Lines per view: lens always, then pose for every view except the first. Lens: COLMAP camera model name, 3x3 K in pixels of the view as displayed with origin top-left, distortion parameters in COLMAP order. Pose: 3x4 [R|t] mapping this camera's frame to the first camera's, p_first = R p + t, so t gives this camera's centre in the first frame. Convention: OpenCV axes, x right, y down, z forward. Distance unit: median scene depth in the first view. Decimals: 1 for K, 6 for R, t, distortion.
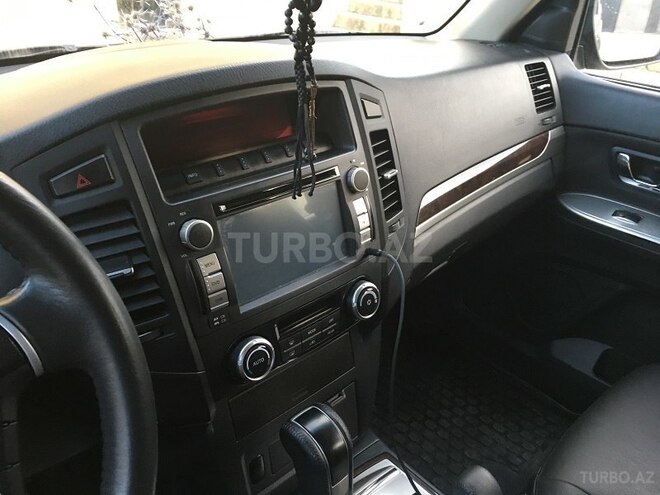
lens RADIAL K [[562.7, 0, 335.2], [0, 562.7, 247.6], [0, 0, 1]] dist [0.073117, -0.093543]
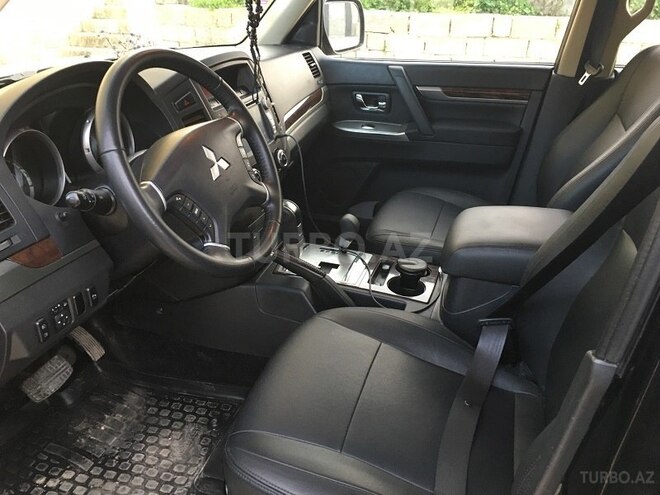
lens RADIAL K [[562.7, 0, 325.7], [0, 562.7, 246.6], [0, 0, 1]] dist [0.073117, -0.093543]
pose [[0.883712, -0.232843, 0.406002, -0.484861], [0.249463, 0.968306, 0.012339, 0.279208], [-0.396007, 0.090379, 0.913789, -0.652402]]
